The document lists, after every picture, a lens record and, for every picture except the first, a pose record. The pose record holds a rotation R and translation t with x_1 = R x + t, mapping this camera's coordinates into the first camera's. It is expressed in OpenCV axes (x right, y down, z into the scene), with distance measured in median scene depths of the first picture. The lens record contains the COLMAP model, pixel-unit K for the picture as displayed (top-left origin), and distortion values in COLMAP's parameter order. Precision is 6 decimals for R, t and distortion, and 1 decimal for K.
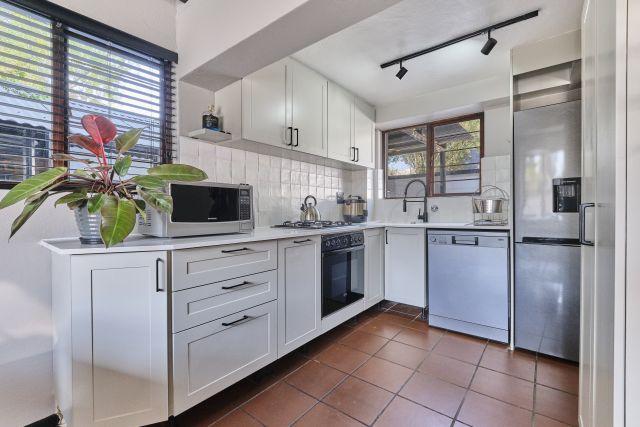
lens RADIAL K [[281.3, 0, 320.0], [0, 281.3, 213.5], [0, 0, 1]] dist [0.000415, 0.000098]
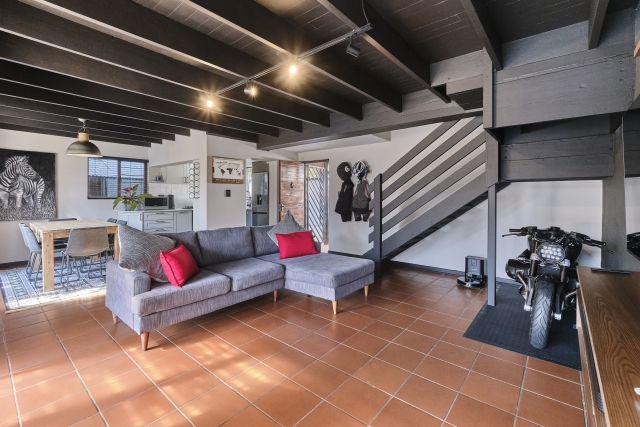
lens RADIAL K [[286.8, 0, 316.6], [0, 286.8, 198.3], [0, 0, 1]] dist [-0.000742, -0.000413]
pose [[0.999570, 0.006680, -0.028564, 1.280742], [-0.006819, 0.999965, -0.004799, -0.051820], [0.028531, 0.004992, 0.999580, -1.906616]]
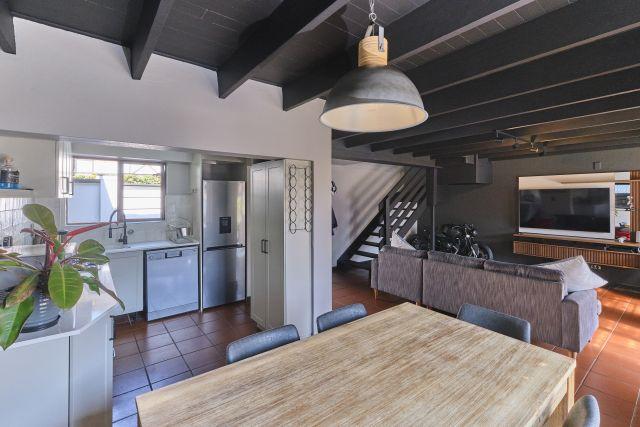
lens RADIAL K [[286.8, 0, 316.6], [0, 286.8, 198.3], [0, 0, 1]] dist [-0.000742, -0.000413]
pose [[0.233763, 0.007807, 0.972262, -0.782964], [0.012112, 0.999867, -0.010941, -0.174641], [-0.972218, 0.014334, 0.233637, -0.127560]]
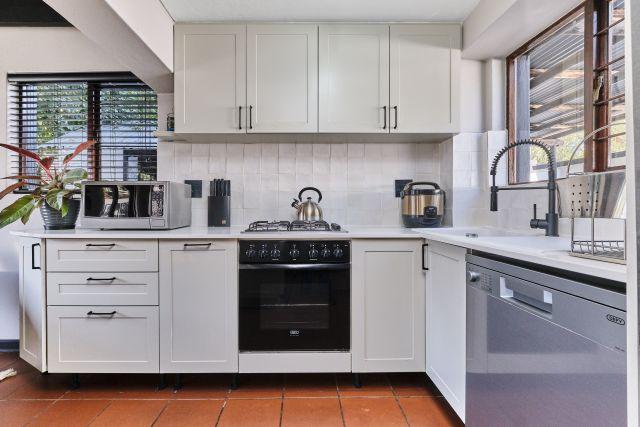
lens RADIAL K [[264.2, 0, 328.7], [0, 264.2, 210.4], [0, 0, 1]] dist [-0.001742, -0.000153]
pose [[0.623081, 0.007528, -0.782121, 0.576085], [-0.010967, 0.999939, 0.000888, -0.003749], [0.782080, 0.008025, 0.623126, 0.616895]]
